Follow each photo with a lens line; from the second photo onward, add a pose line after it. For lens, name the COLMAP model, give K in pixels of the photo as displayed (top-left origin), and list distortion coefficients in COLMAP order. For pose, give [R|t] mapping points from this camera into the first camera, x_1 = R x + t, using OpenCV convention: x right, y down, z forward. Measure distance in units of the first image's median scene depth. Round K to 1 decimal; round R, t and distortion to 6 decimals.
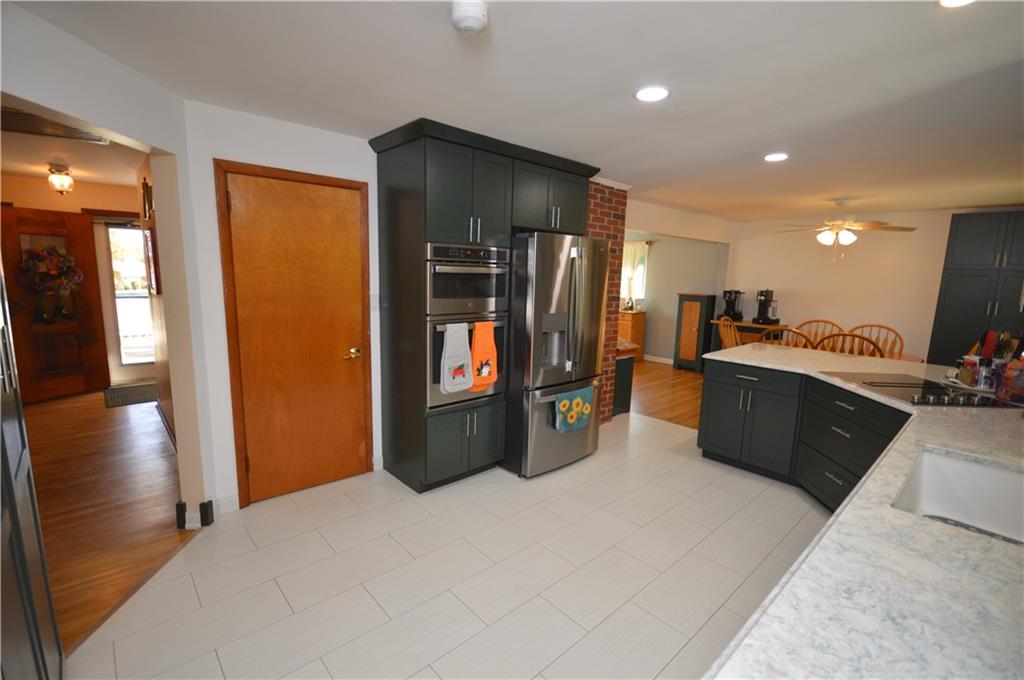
lens RADIAL K [[454.5, 0, 509.8], [0, 454.5, 345.9], [0, 0, 1]] dist [-0.001225, -0.005299]
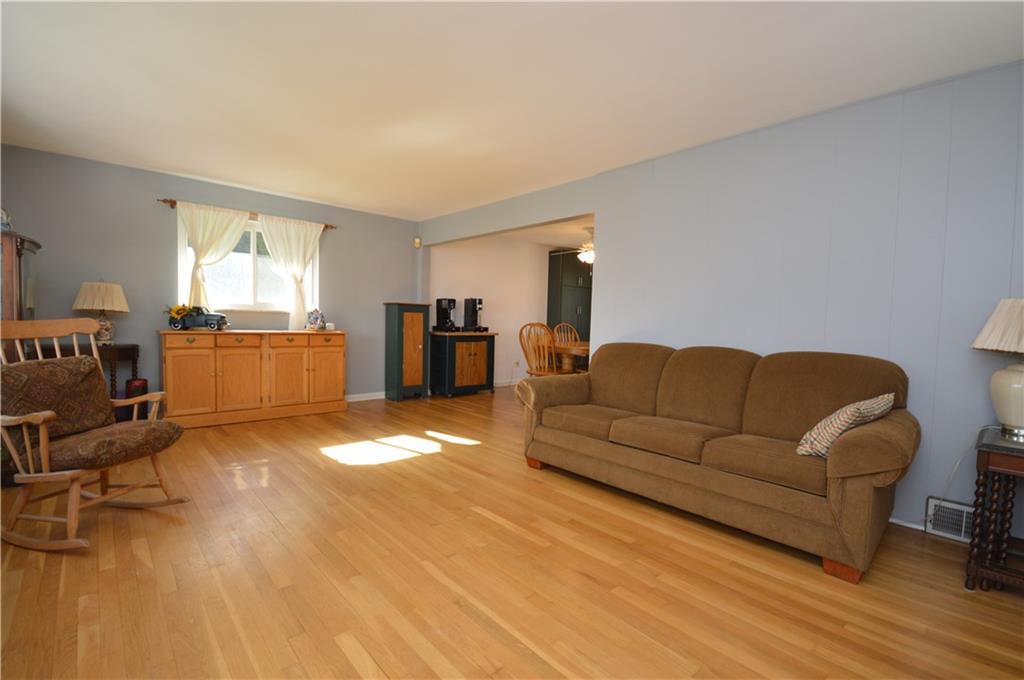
lens RADIAL K [[454.5, 0, 513.8], [0, 454.5, 340.5], [0, 0, 1]] dist [-0.001225, -0.005299]
pose [[-0.016682, -0.072056, 0.997261, -0.851217], [0.133048, 0.988370, 0.073639, -0.174984], [-0.990969, 0.133912, -0.006901, 1.729084]]
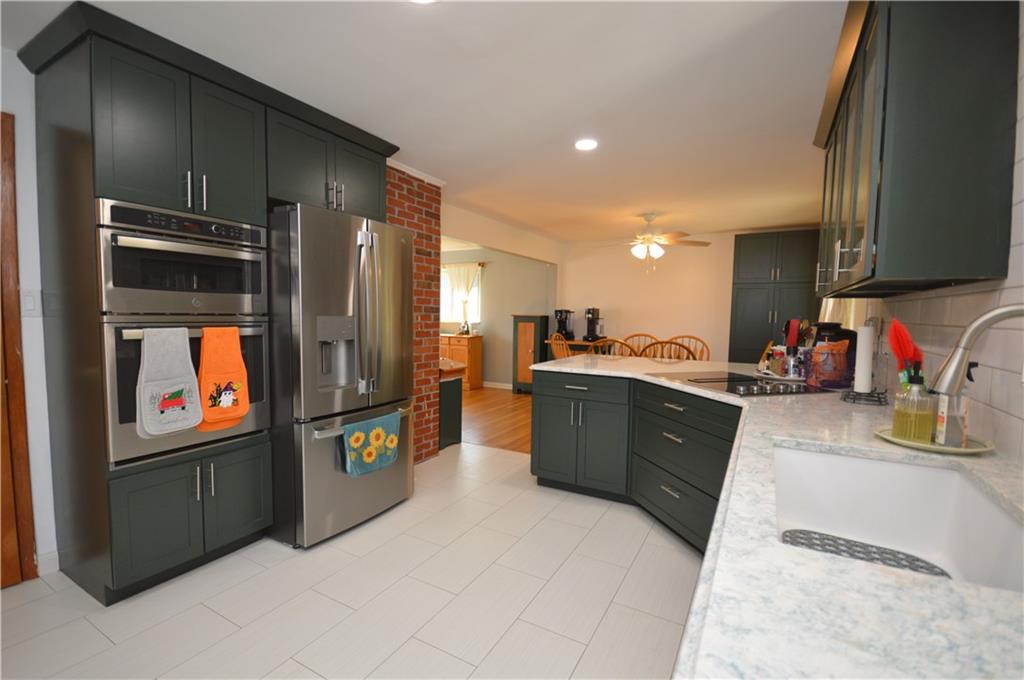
lens RADIAL K [[454.5, 0, 510.3], [0, 454.5, 342.0], [0, 0, 1]] dist [-0.001225, -0.005299]
pose [[0.948017, -0.031255, 0.316680, 0.122242], [0.060328, 0.994770, -0.082421, 0.046073], [-0.312448, 0.097242, 0.944945, 0.192618]]
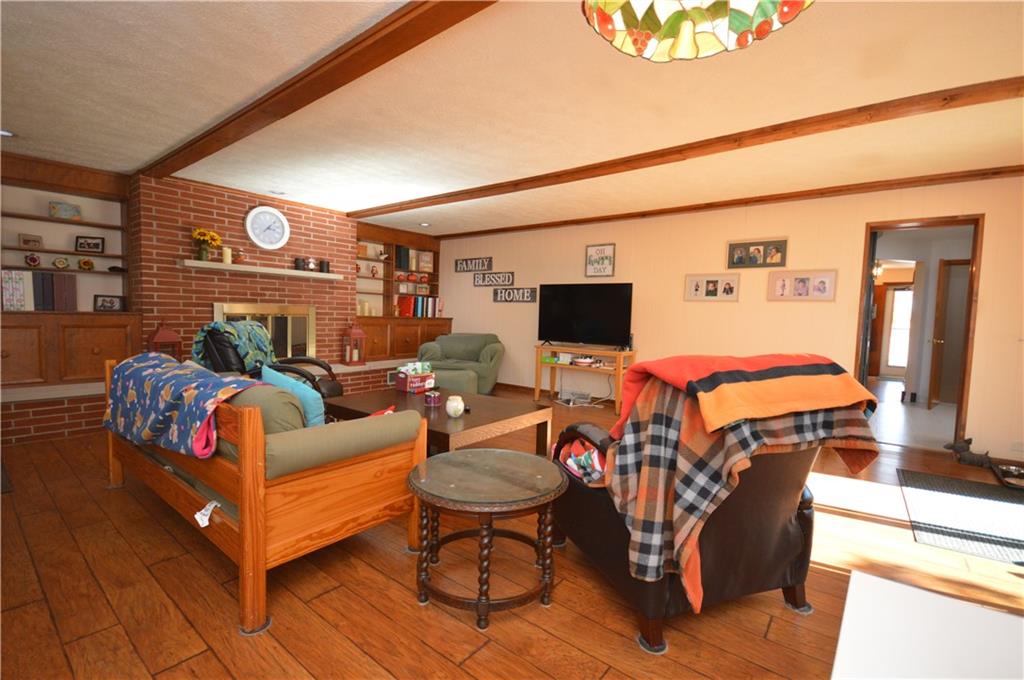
lens RADIAL K [[454.5, 0, 507.2], [0, 454.5, 346.2], [0, 0, 1]] dist [-0.001225, -0.005299]
pose [[0.155722, 0.045305, -0.986761, 1.134127], [-0.174432, 0.984511, 0.017674, 0.330457], [0.972278, 0.169371, 0.161213, -1.294236]]
